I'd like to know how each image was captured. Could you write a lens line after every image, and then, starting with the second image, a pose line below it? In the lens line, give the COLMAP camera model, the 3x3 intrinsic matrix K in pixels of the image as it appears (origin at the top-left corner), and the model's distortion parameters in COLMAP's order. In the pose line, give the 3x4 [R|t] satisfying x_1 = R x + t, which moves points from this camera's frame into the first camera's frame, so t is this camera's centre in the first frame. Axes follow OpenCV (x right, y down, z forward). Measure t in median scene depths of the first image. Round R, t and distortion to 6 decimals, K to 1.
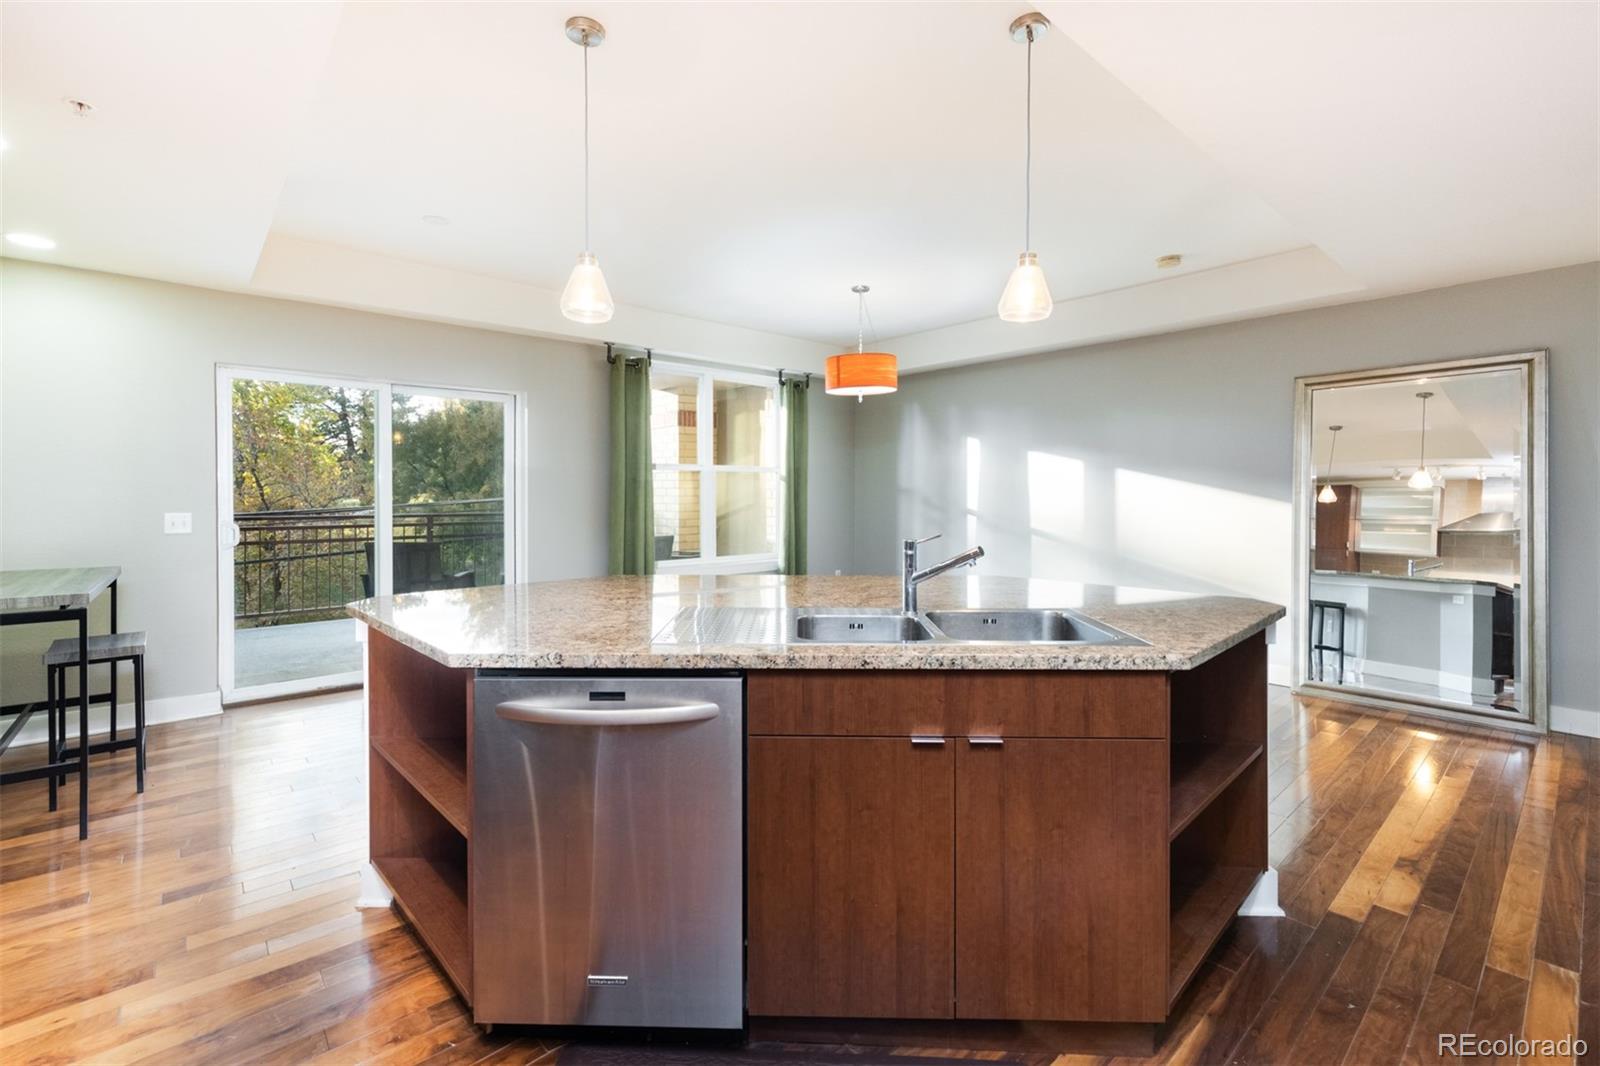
lens RADIAL K [[709.3, 0, 778.6], [0, 709.3, 467.1], [0, 0, 1]] dist [0.002505, 0.000559]
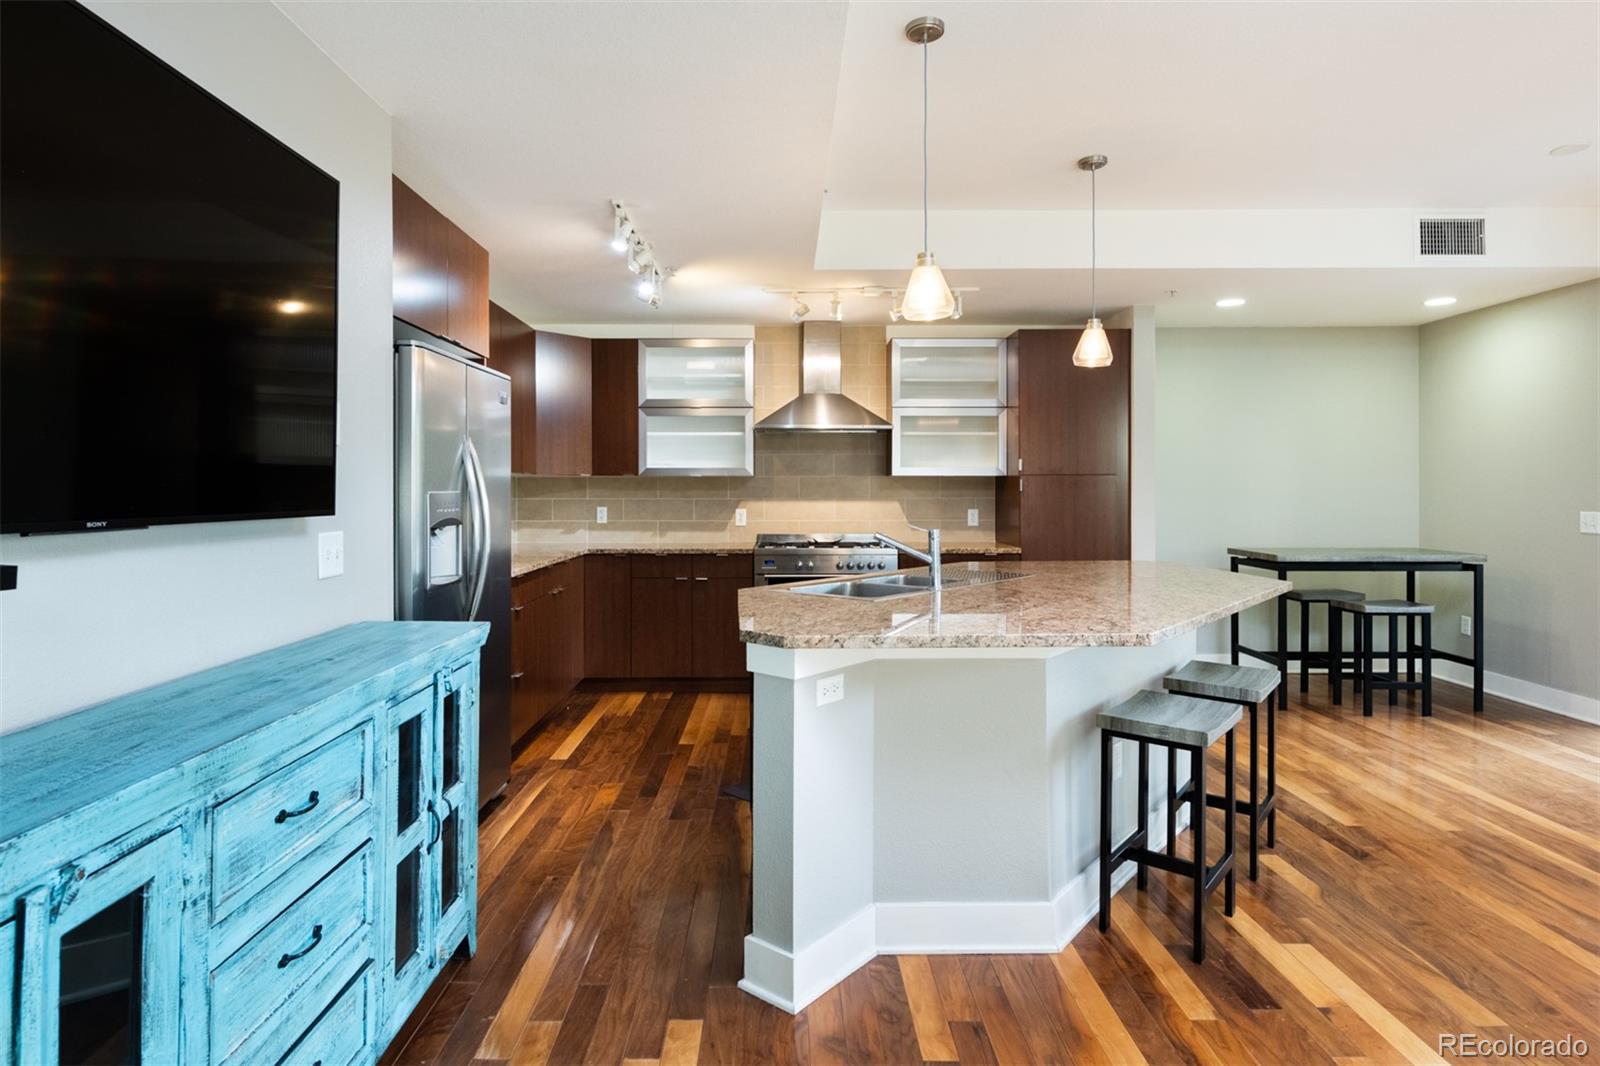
lens RADIAL K [[847.7, 0, 782.8], [0, 847.7, 490.7], [0, 0, 1]] dist [0.005103, -0.000108]
pose [[-0.652798, 0.001673, -0.757530, 0.599810], [0.030294, 0.999255, -0.023899, 0.023285], [0.756926, -0.038550, -0.652362, 0.716223]]
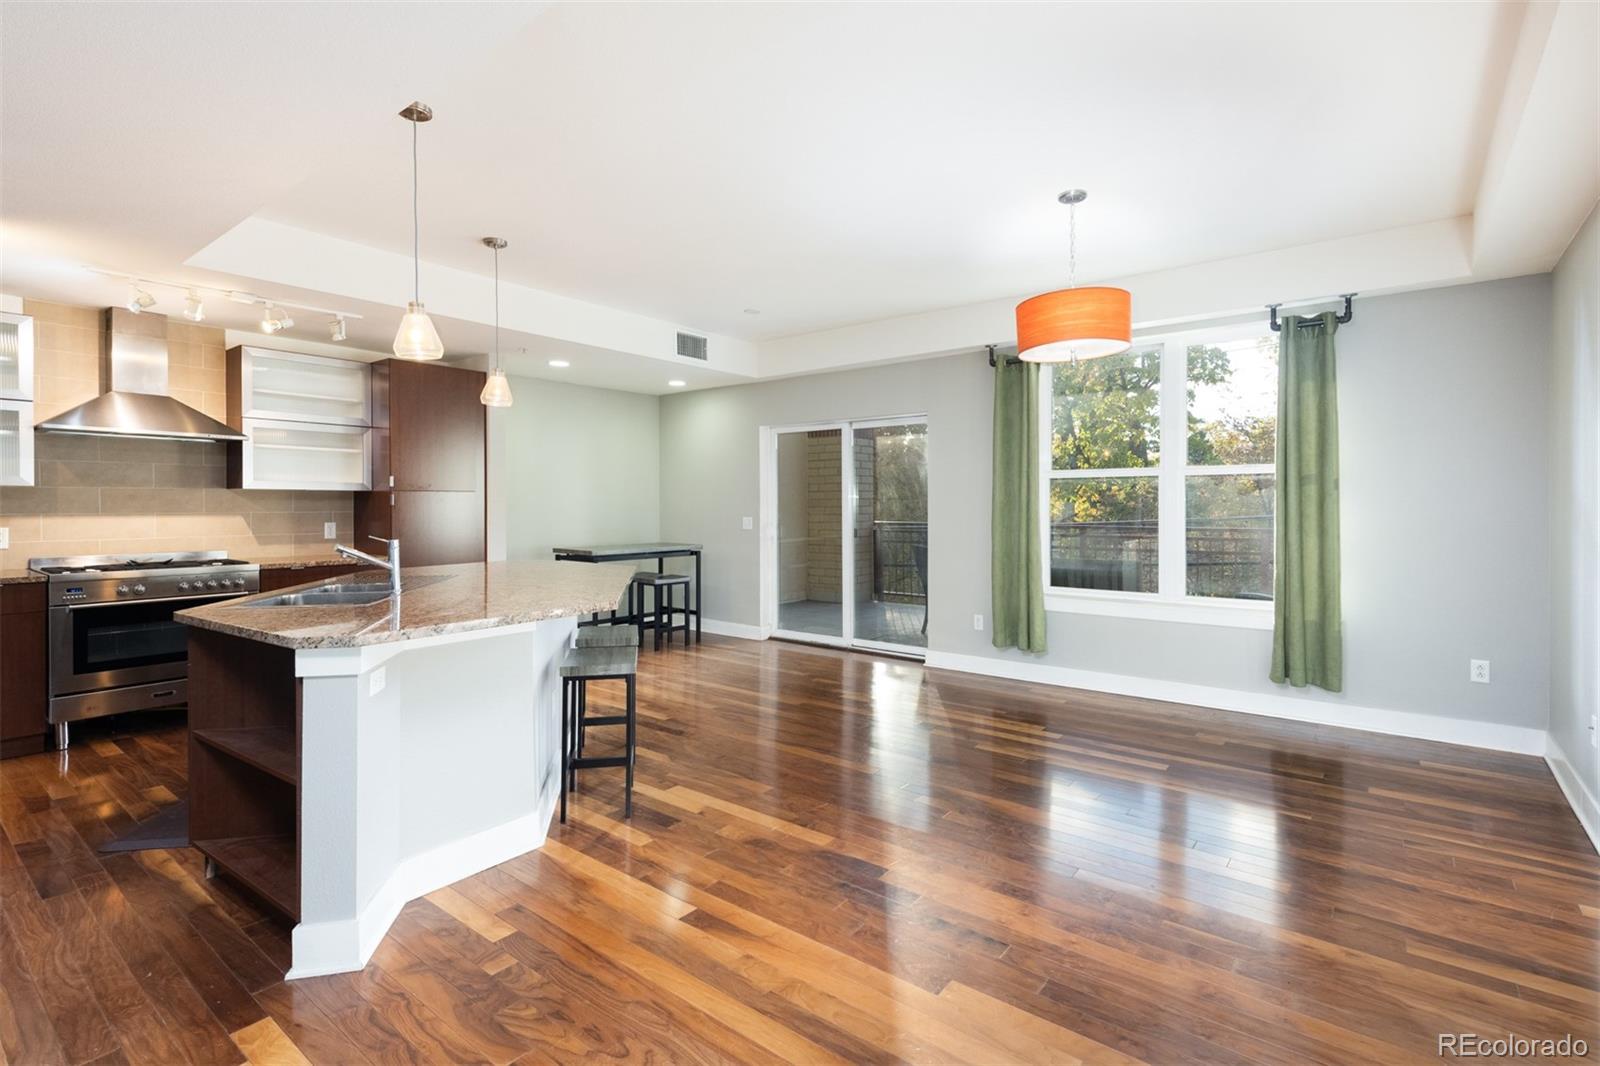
lens RADIAL K [[753.0, 0, 807.0], [0, 753.0, 510.4], [0, 0, 1]] dist [0.014122, -0.001242]
pose [[0.195835, 0.010069, -0.980585, 0.735954], [0.035774, 0.999208, 0.017405, 0.017233], [0.979984, -0.038488, 0.195320, 0.612026]]
